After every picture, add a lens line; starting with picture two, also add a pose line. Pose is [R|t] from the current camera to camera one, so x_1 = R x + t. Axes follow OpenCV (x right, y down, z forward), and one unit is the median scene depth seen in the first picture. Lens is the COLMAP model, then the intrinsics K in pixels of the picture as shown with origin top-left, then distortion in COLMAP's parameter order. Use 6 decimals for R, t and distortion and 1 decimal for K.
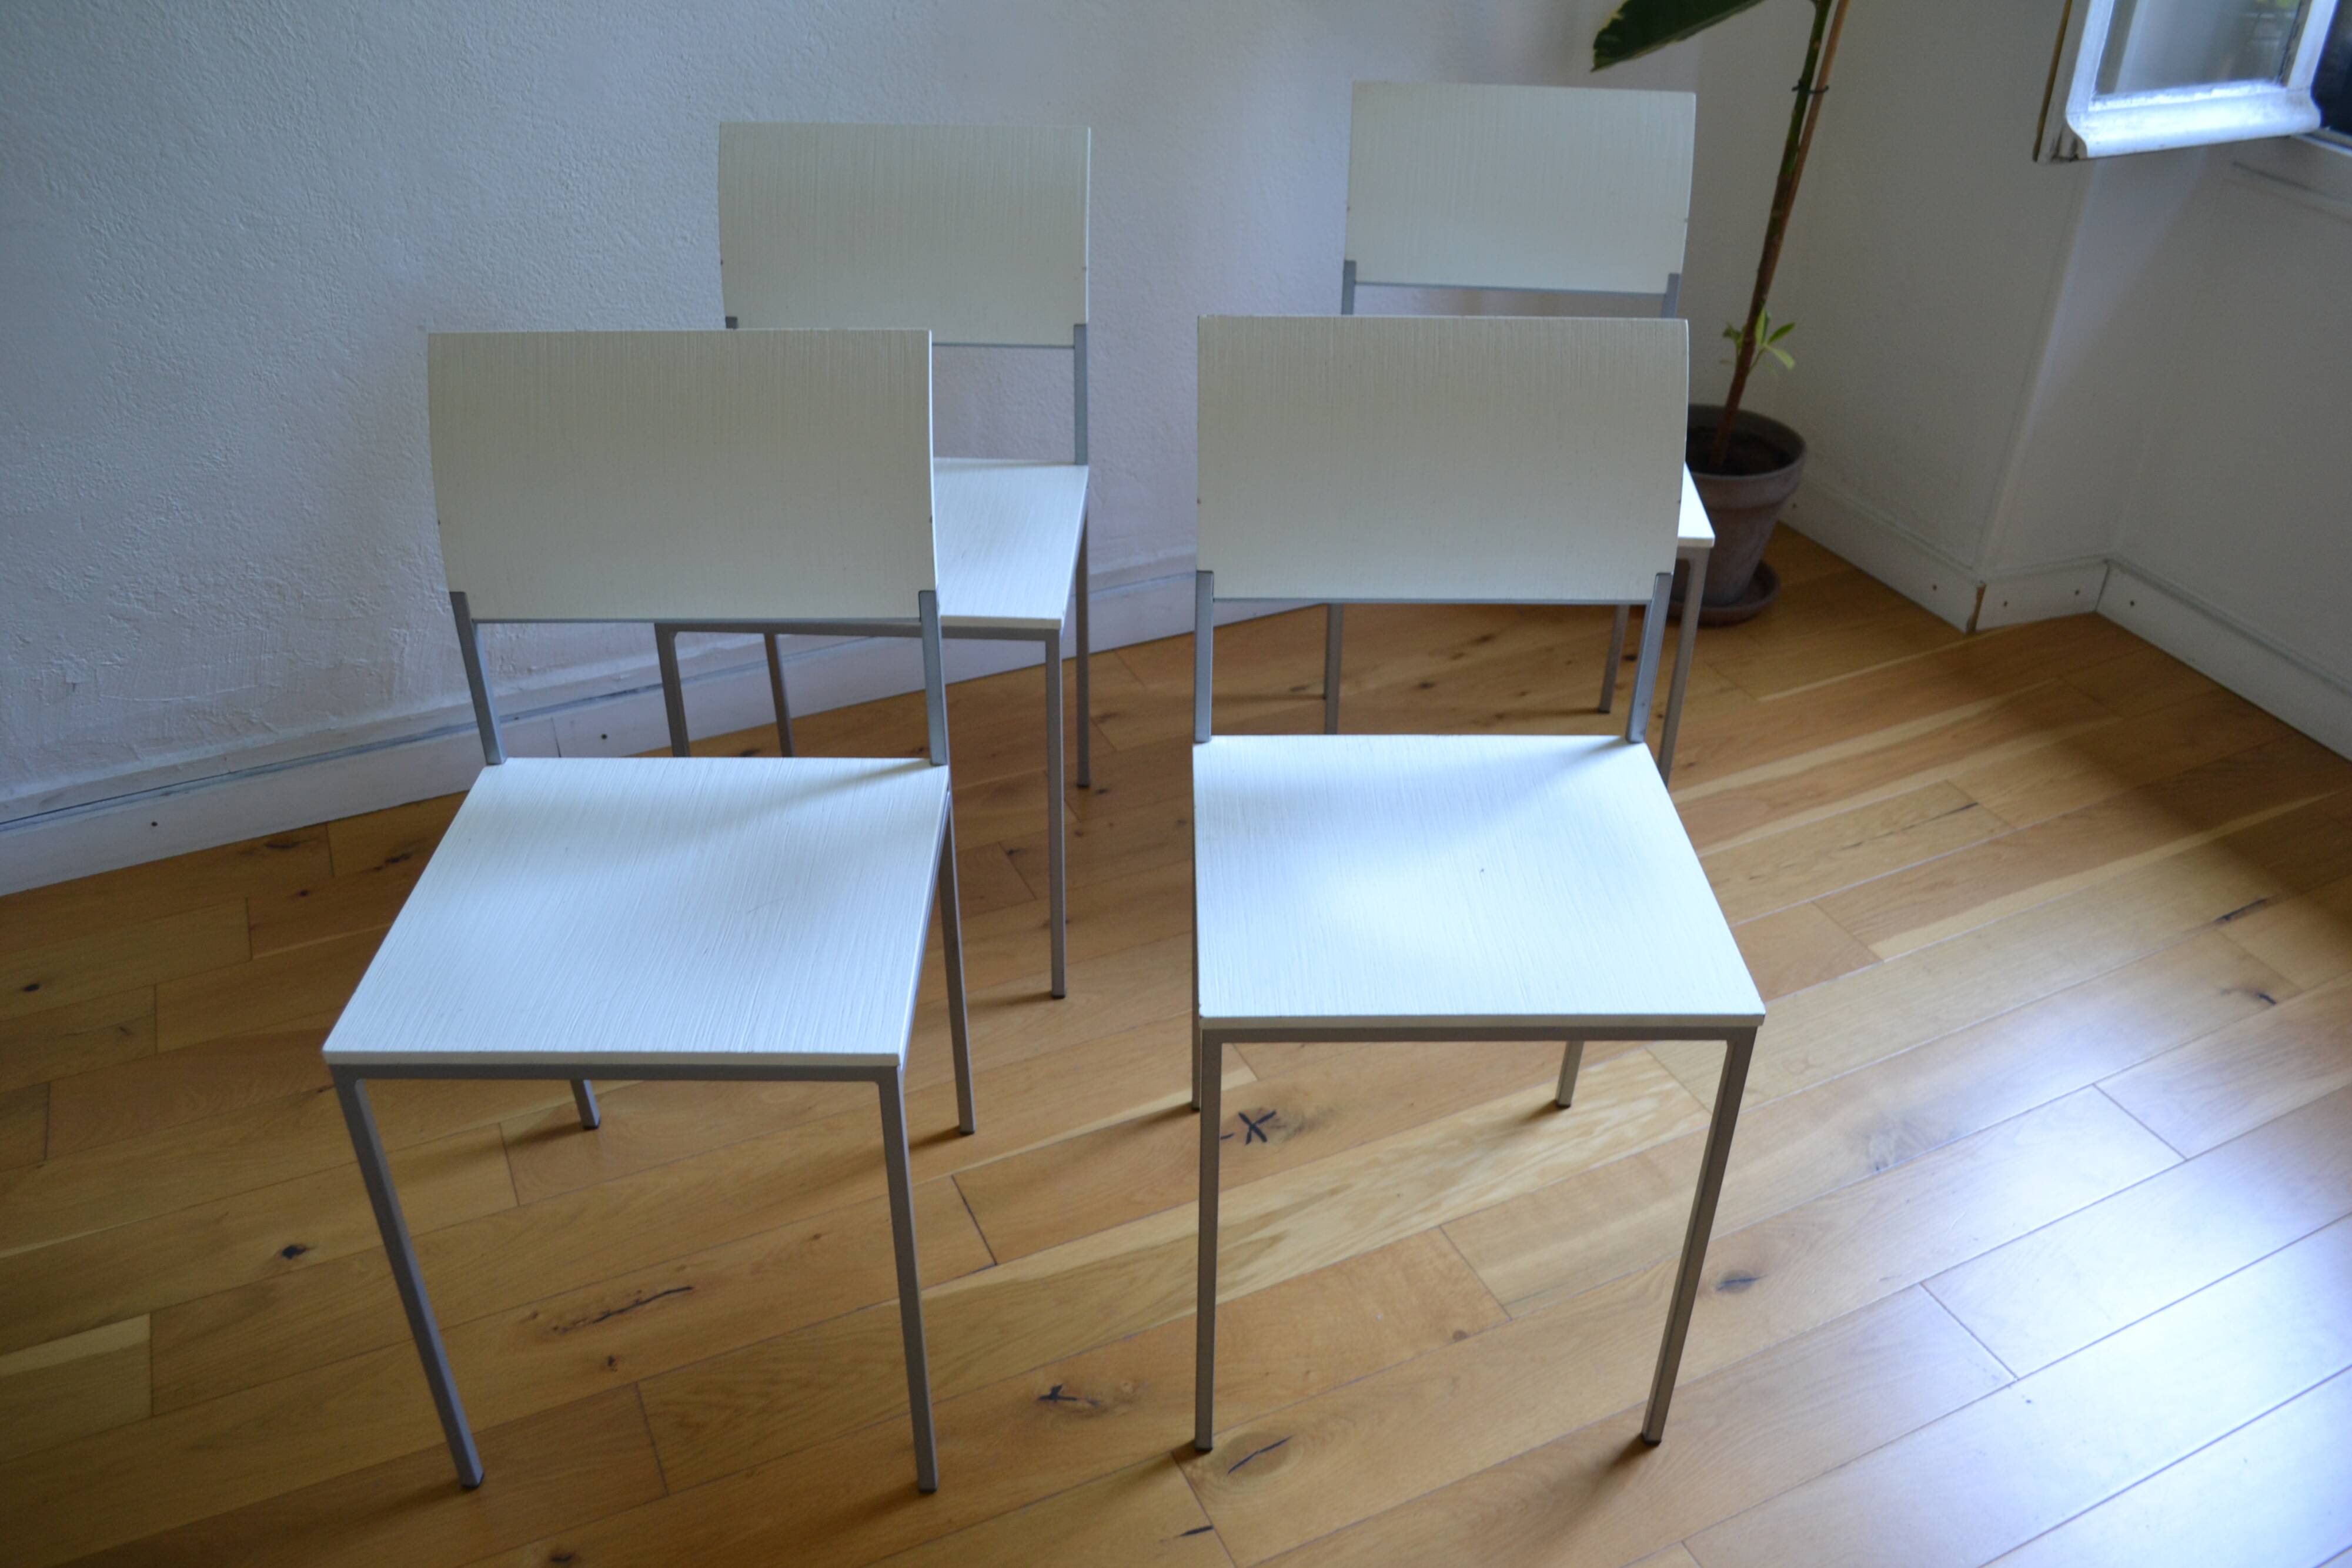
lens RADIAL K [[1868.6, 0, 1168.4], [0, 1868.6, 818.3], [0, 0, 1]] dist [-0.083240, 0.010185]
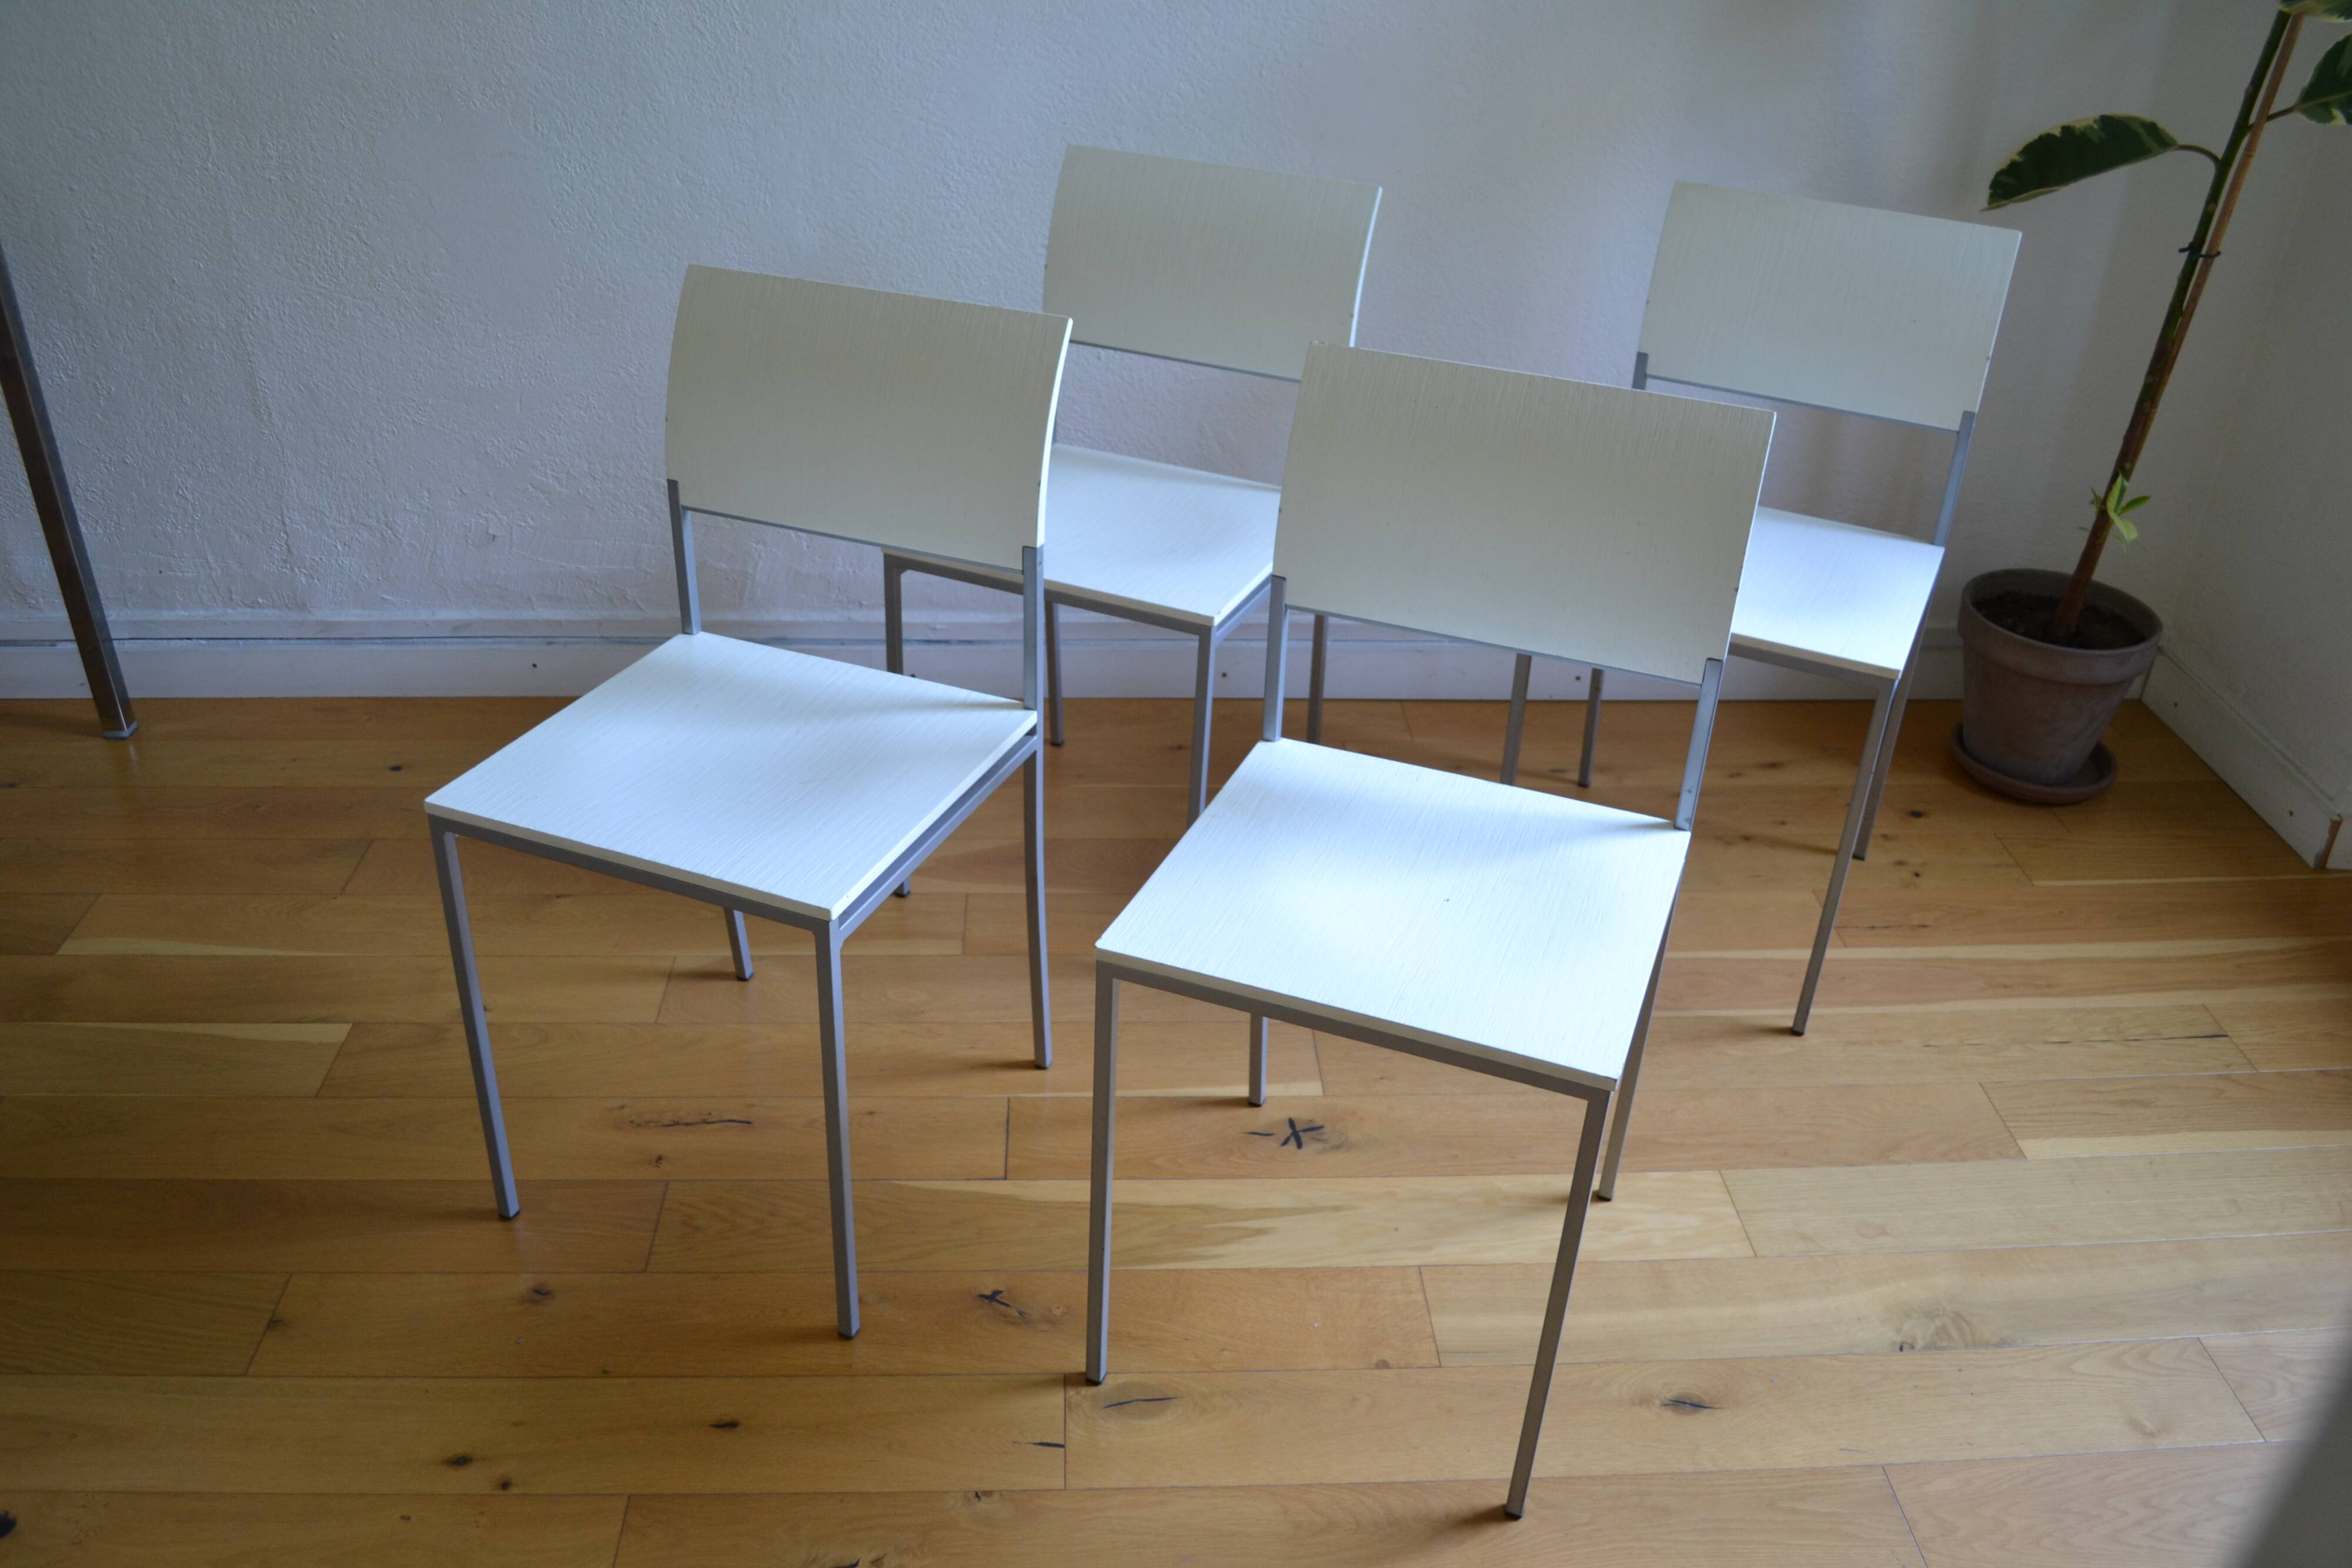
lens RADIAL K [[1868.6, 0, 1170.4], [0, 1868.6, 807.8], [0, 0, 1]] dist [-0.083240, 0.010185]
pose [[0.926583, 0.212930, -0.310007, 0.263488], [-0.231112, 0.972663, -0.022695, 0.029284], [0.296700, 0.092675, 0.950463, -0.021460]]
